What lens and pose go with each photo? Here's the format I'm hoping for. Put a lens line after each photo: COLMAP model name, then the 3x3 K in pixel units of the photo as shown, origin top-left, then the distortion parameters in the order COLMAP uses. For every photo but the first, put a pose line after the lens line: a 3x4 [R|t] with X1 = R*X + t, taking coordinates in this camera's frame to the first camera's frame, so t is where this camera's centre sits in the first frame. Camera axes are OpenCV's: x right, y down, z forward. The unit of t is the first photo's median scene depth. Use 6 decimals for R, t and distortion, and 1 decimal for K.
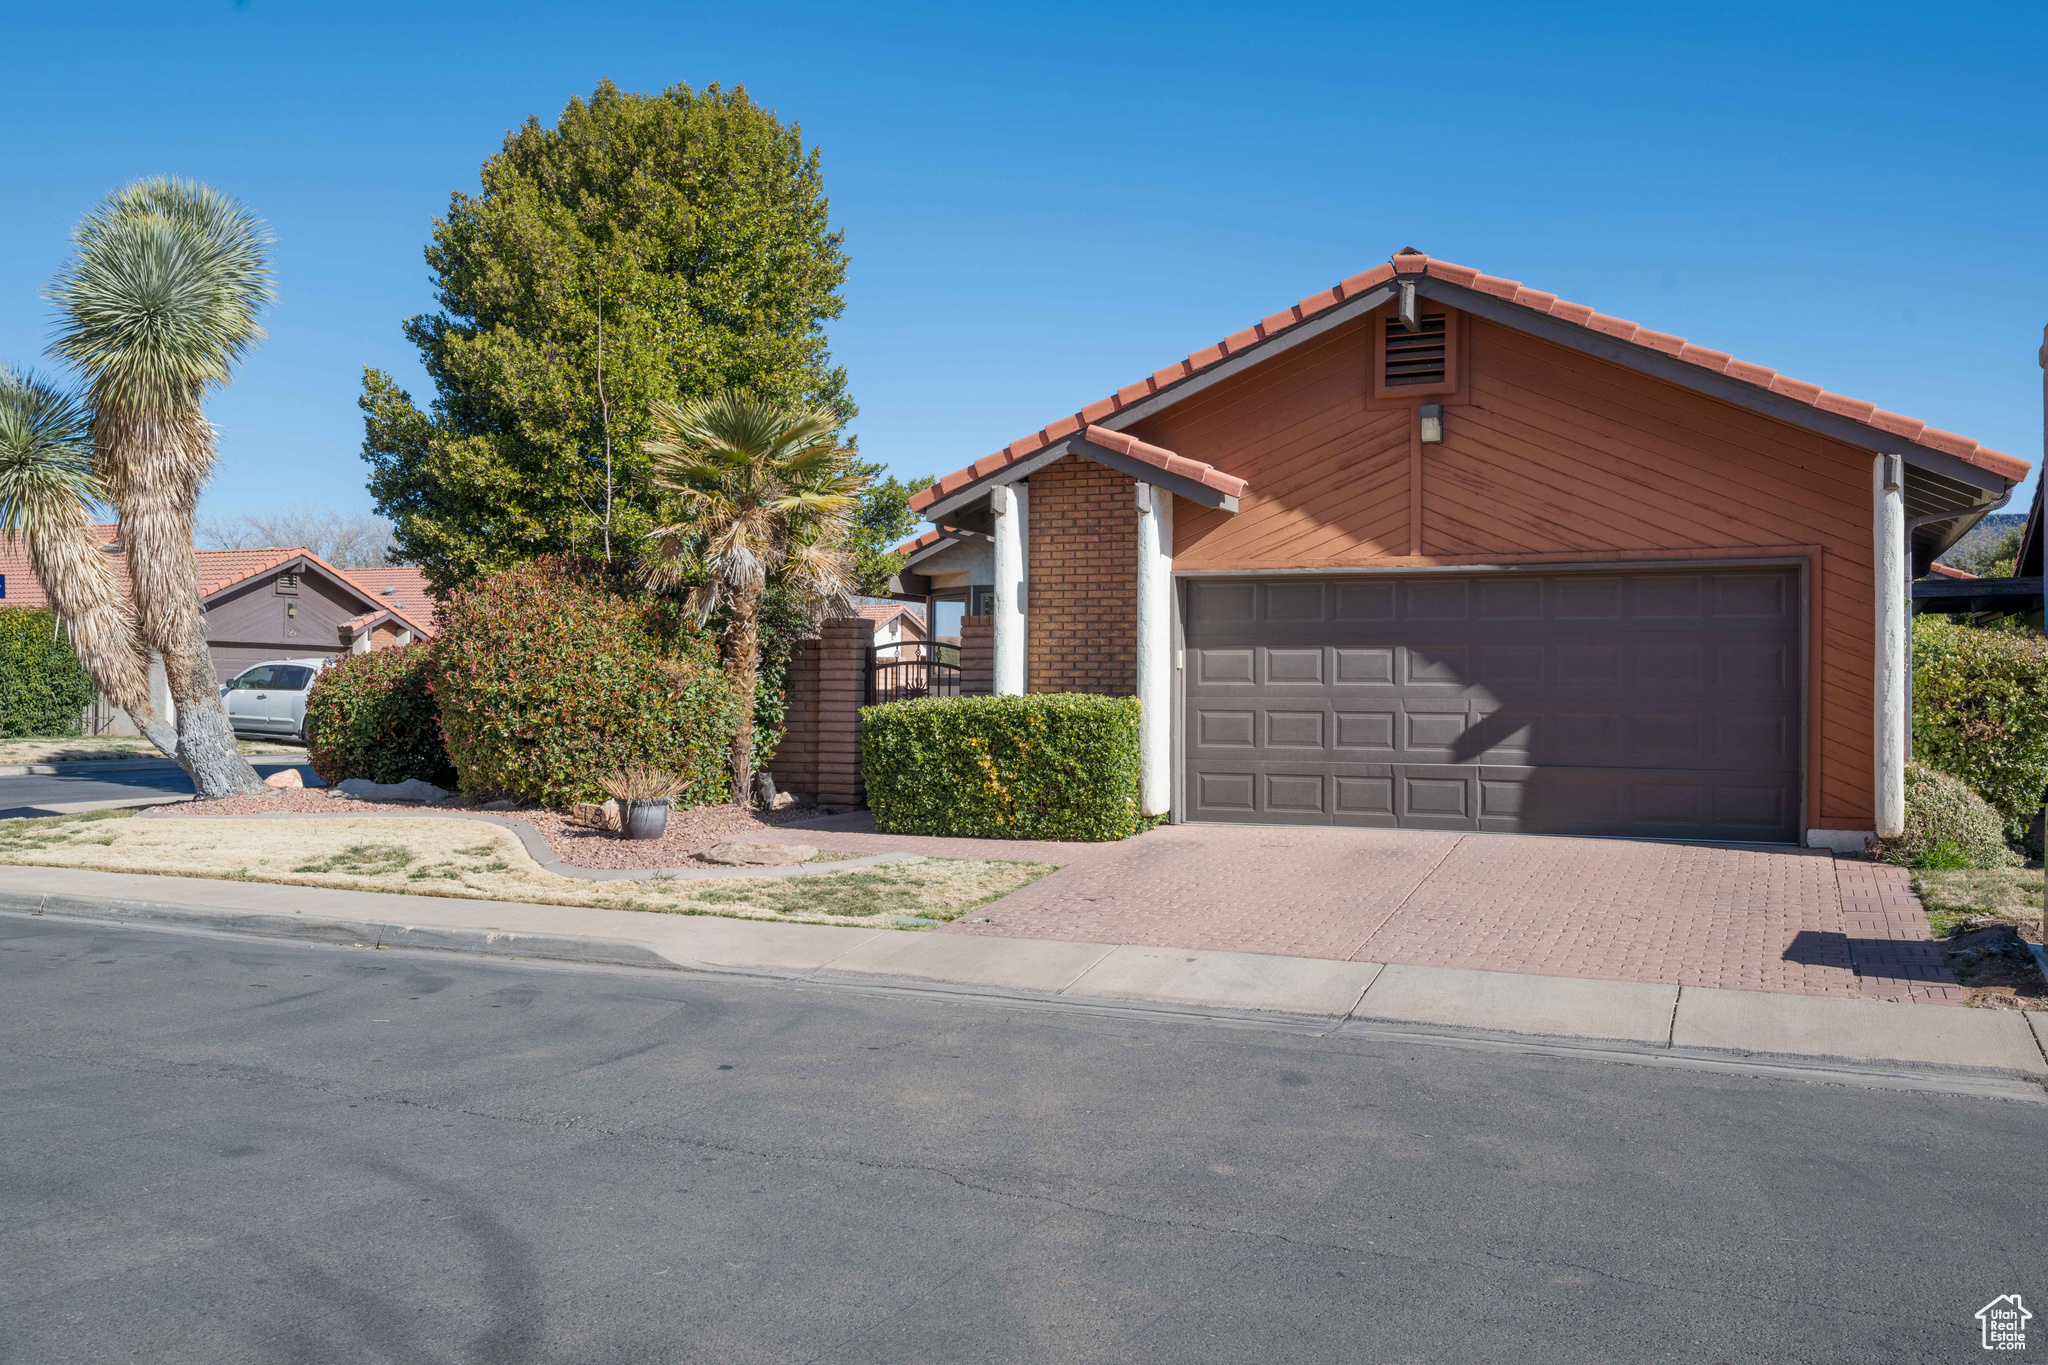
lens RADIAL K [[1740.0, 0, 1024.0], [0, 1740.0, 682.5], [0, 0, 1]] dist [-0.006778, -0.002711]
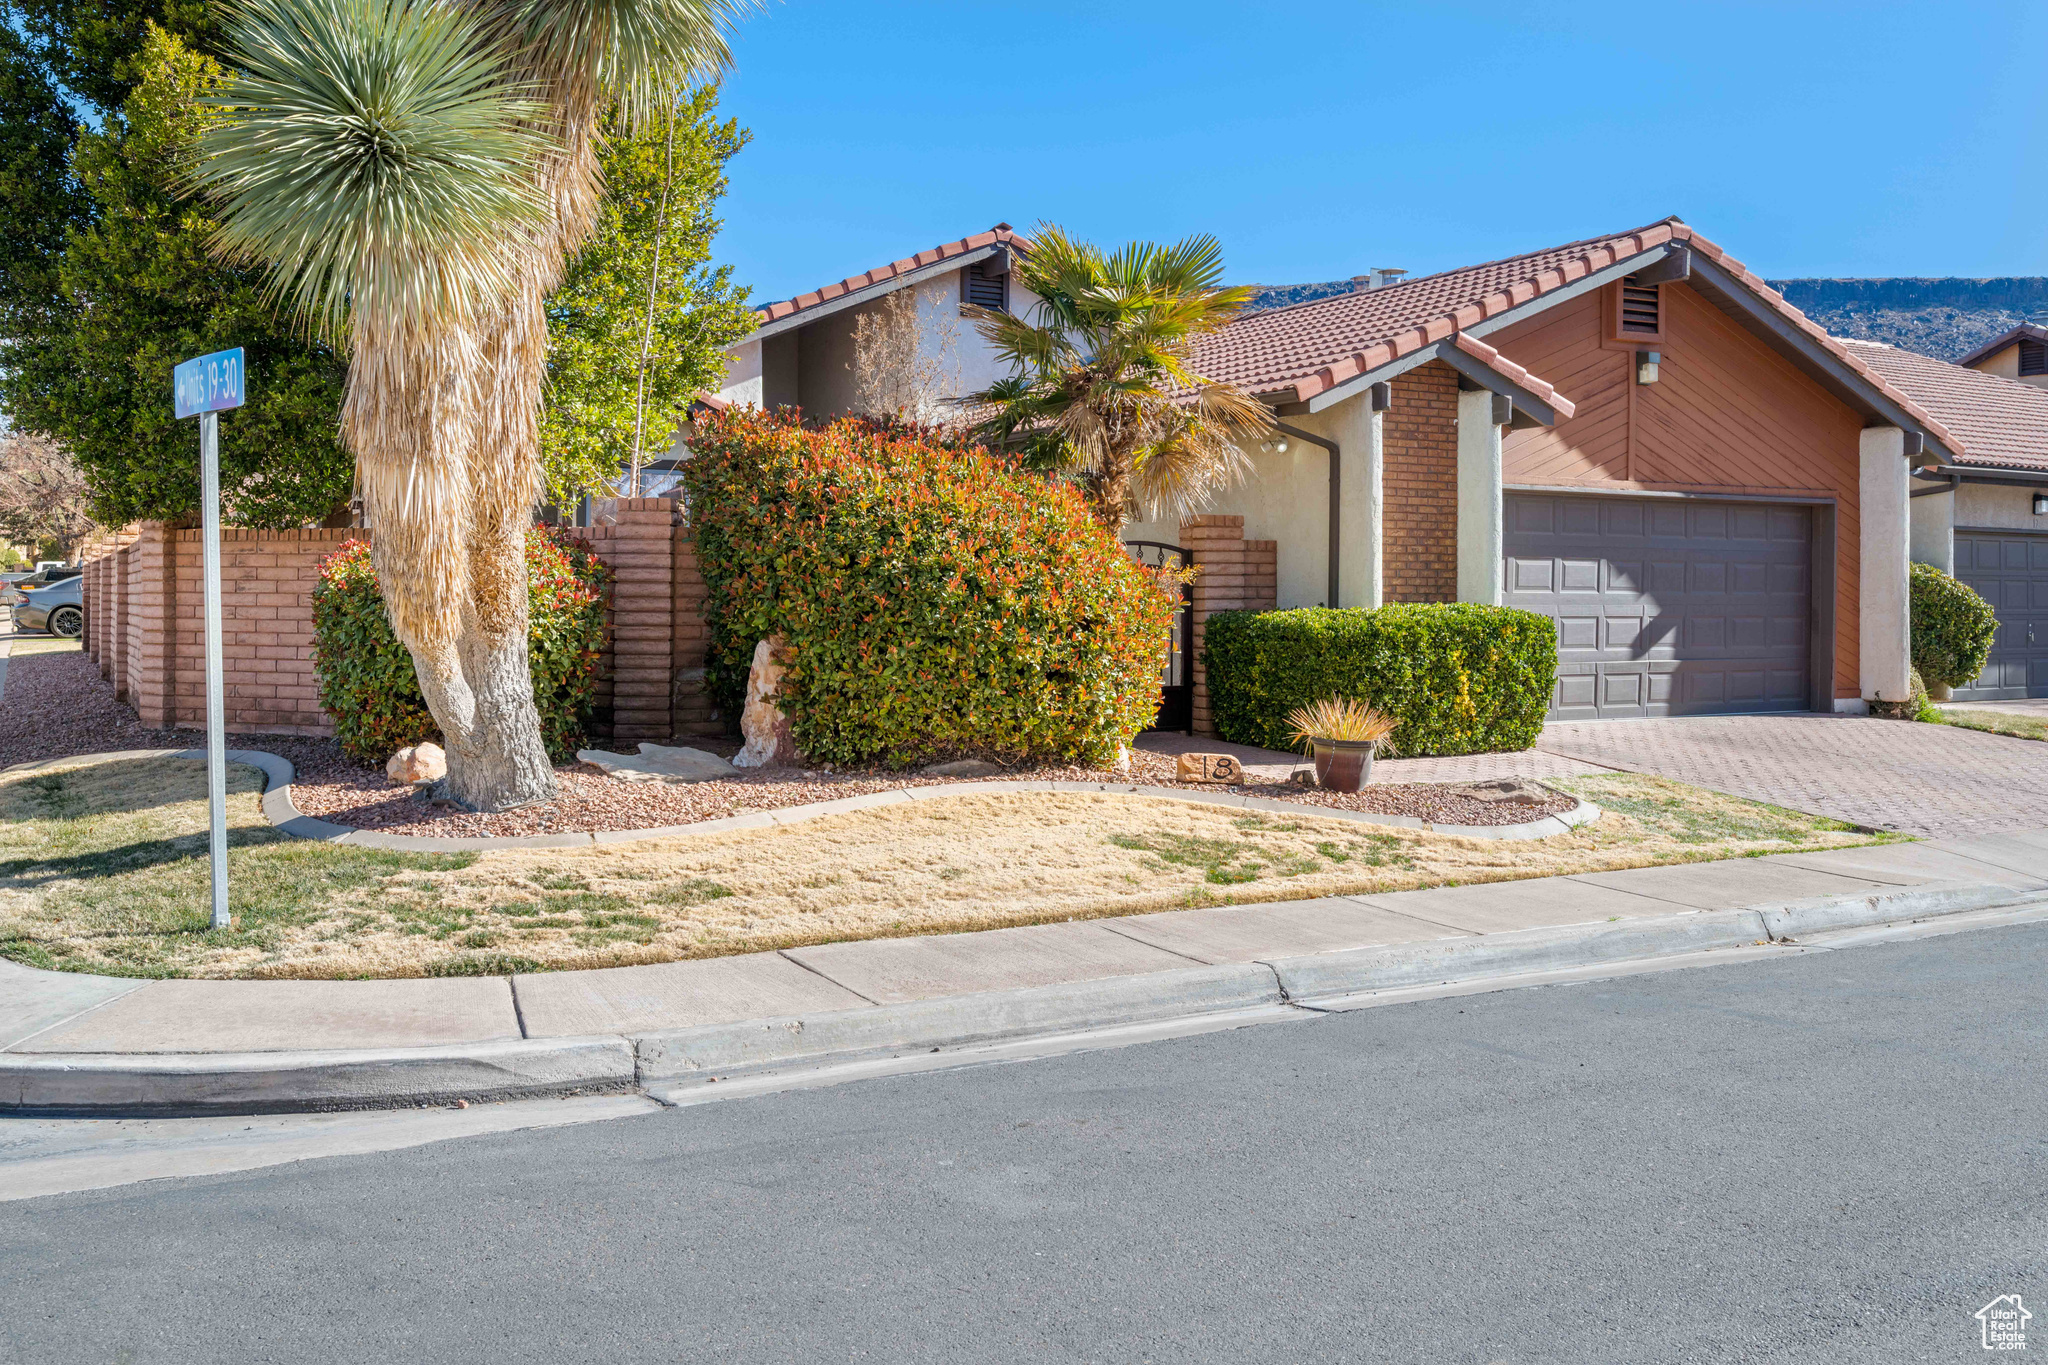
lens RADIAL K [[1701.6, 0, 1023.6], [0, 1701.6, 577.1], [0, 0, 1]] dist [-0.001402, -0.000594]
pose [[0.618259, 0.003944, 0.785965, -0.888825], [-0.006025, 0.999982, -0.000279, -0.006436], [-0.785952, -0.004563, 0.618271, 0.605983]]
